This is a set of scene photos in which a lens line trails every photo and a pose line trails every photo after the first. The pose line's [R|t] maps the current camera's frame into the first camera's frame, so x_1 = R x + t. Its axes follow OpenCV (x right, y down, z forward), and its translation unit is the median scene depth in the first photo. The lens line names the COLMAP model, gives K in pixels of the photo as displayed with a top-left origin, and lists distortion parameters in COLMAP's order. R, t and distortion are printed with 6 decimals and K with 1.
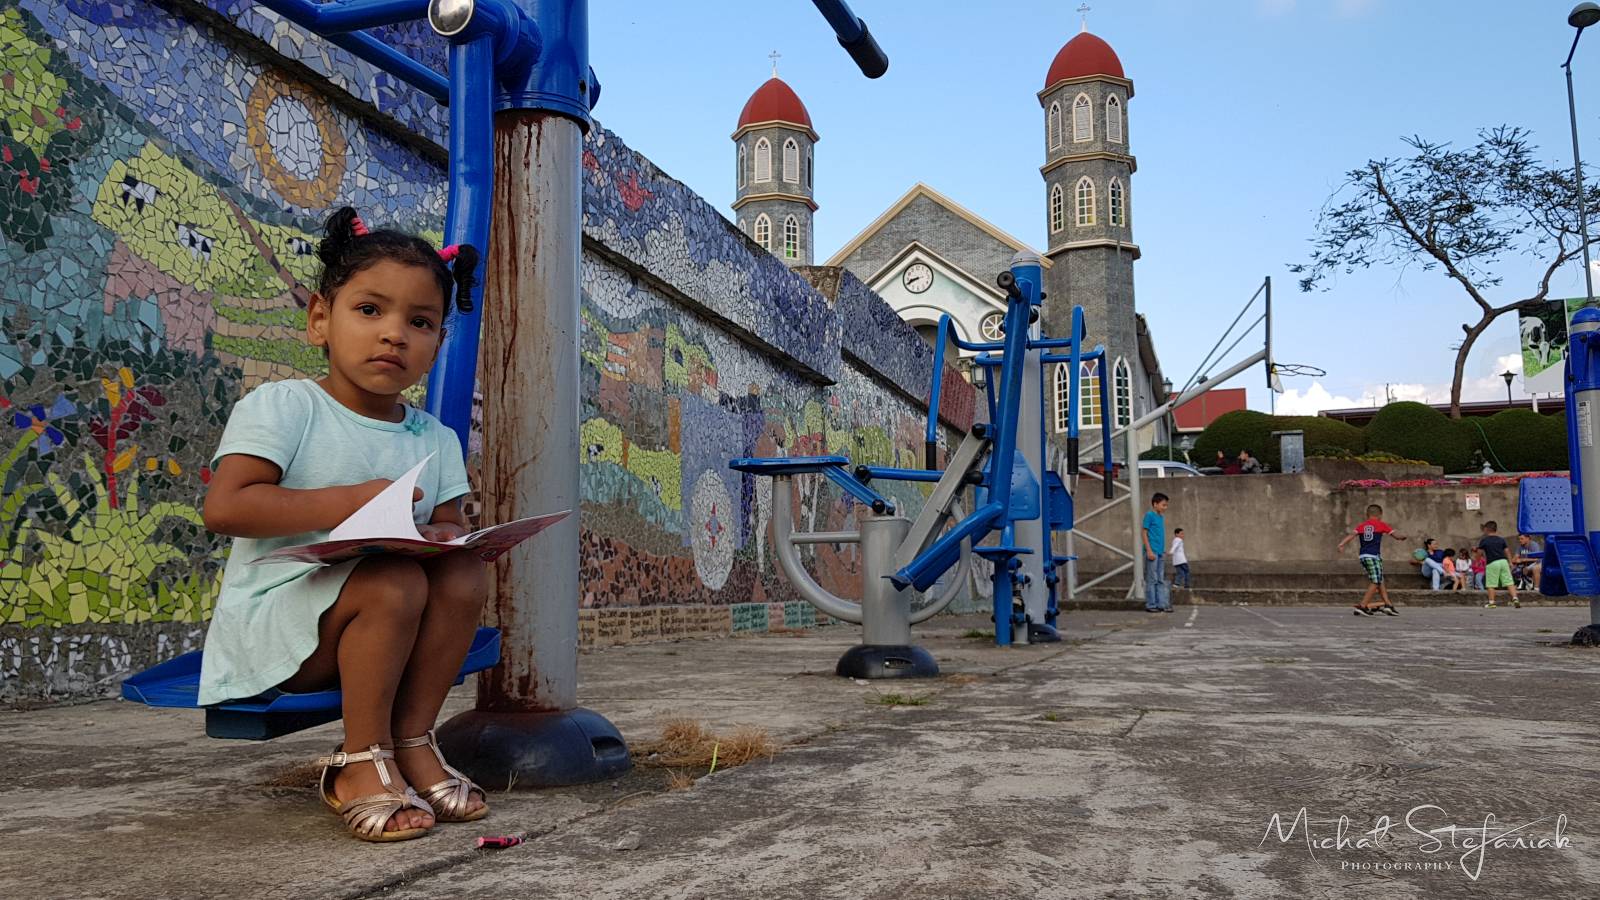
lens RADIAL K [[1246.9, 0, 781.7], [0, 1246.9, 442.4], [0, 0, 1]] dist [0.089511, -0.156506]
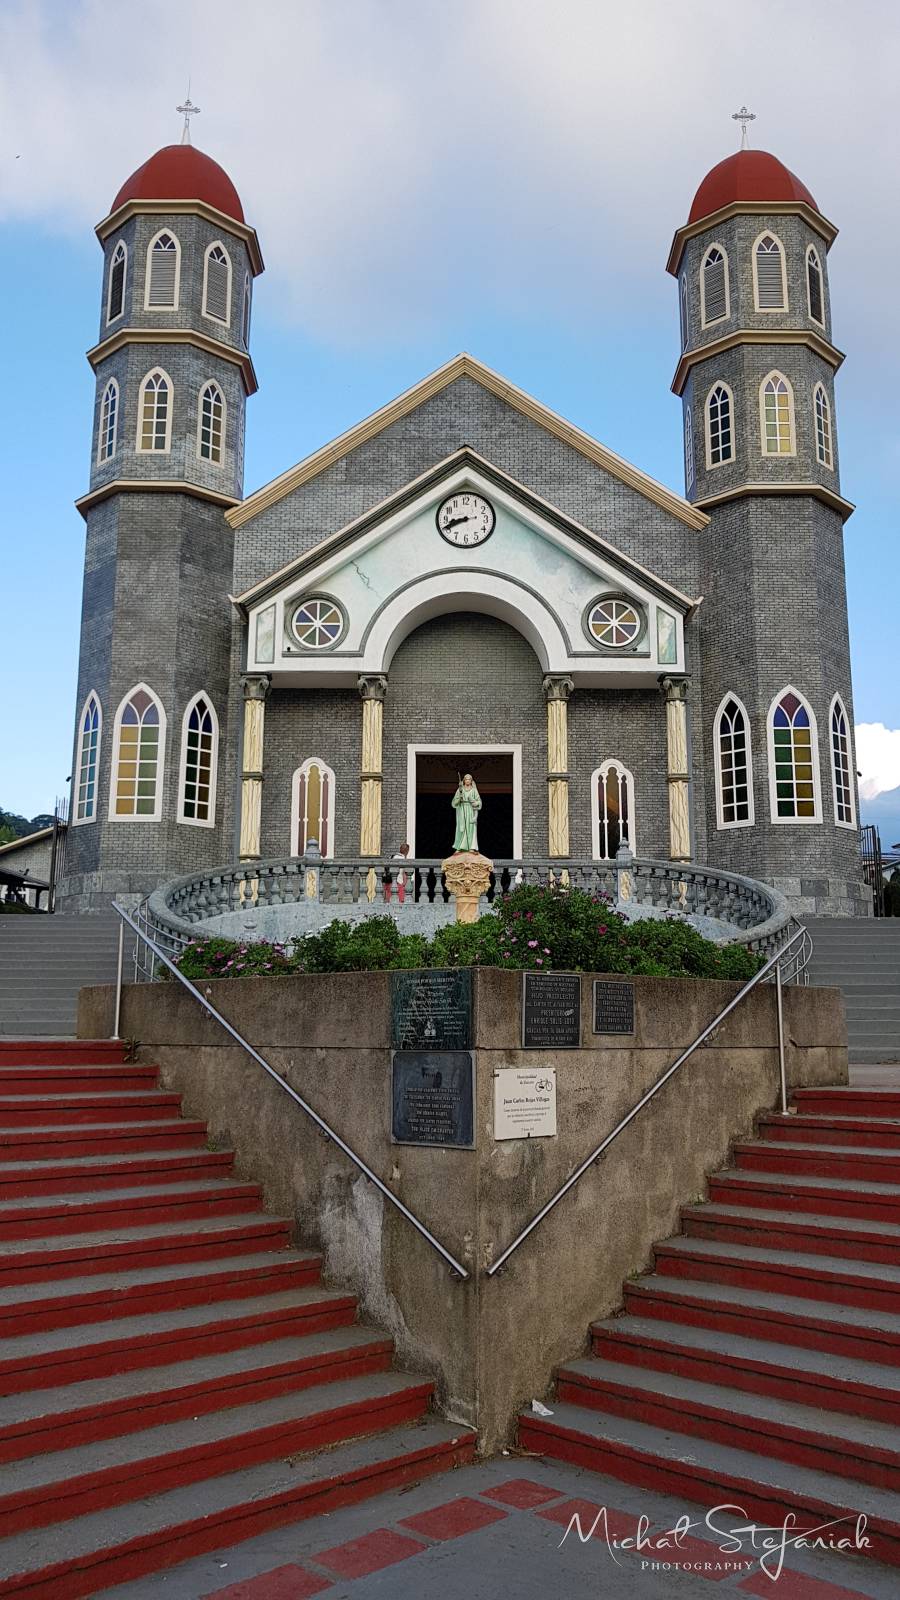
lens RADIAL K [[1265.0, 0, 453.6], [0, 1265.0, 779.8], [0, 0, 1]] dist [-0.000289, -0.010596]
pose [[0.943068, 0.070063, 0.325137, -0.211587], [-0.049309, 0.996210, -0.071650, 0.052886], [-0.328924, 0.051539, 0.942949, 1.799754]]
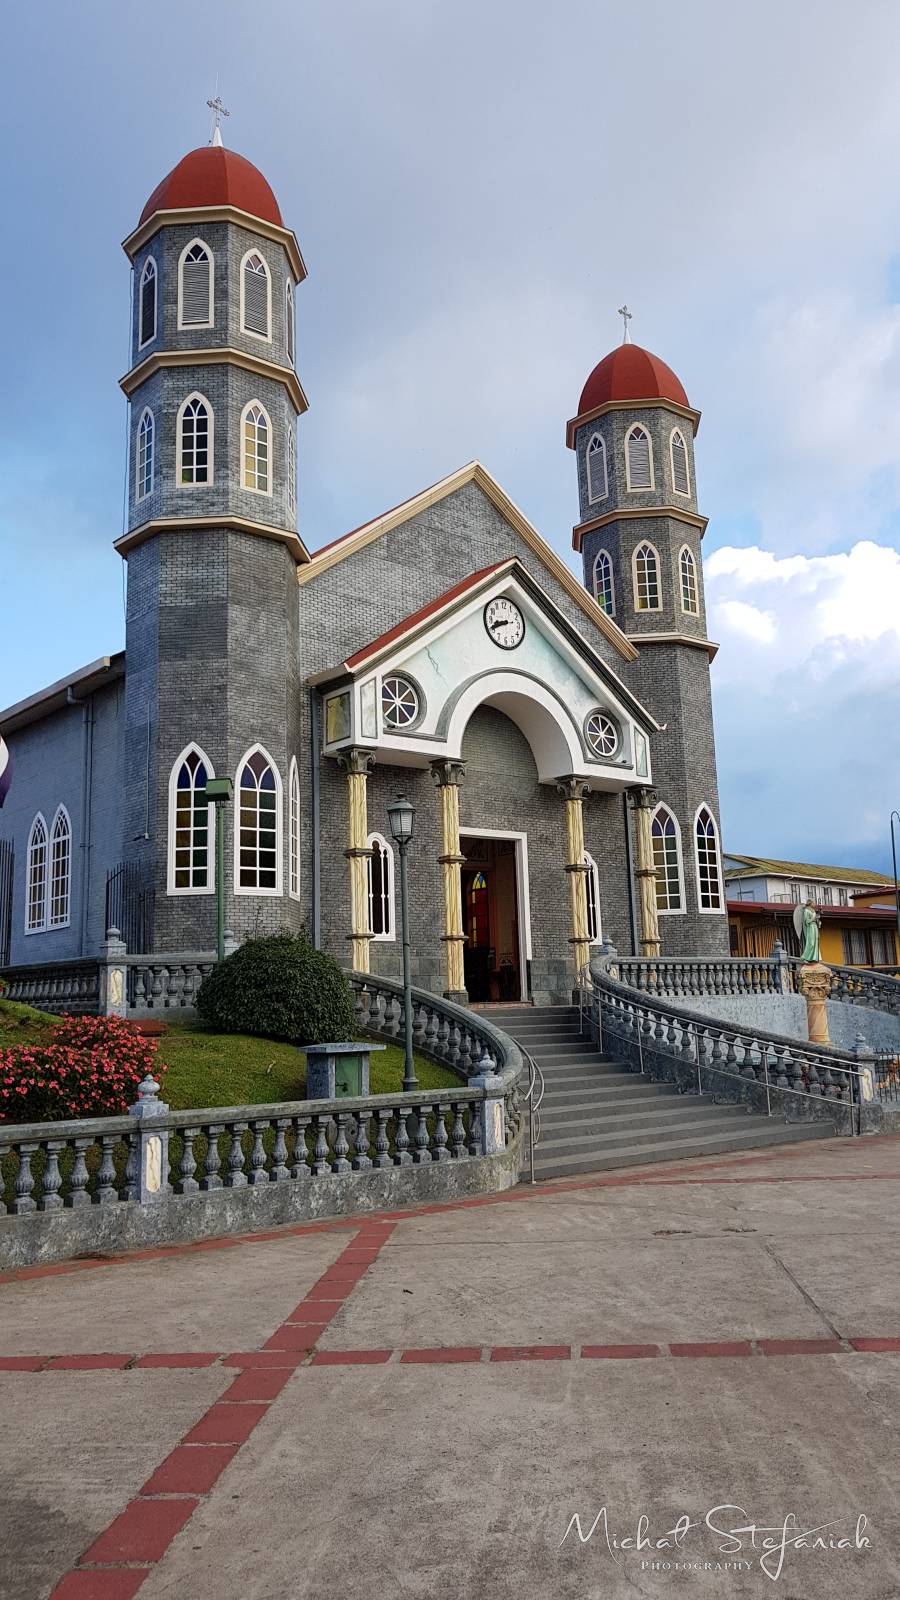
lens RADIAL K [[1264.3, 0, 475.9], [0, 1264.3, 768.0], [0, 0, 1]] dist [0.006158, 0.001688]
pose [[0.493462, 0.154019, 0.856022, -1.339166], [-0.078897, 0.988065, -0.132296, 0.037847], [-0.866182, -0.002255, 0.499724, 2.560427]]
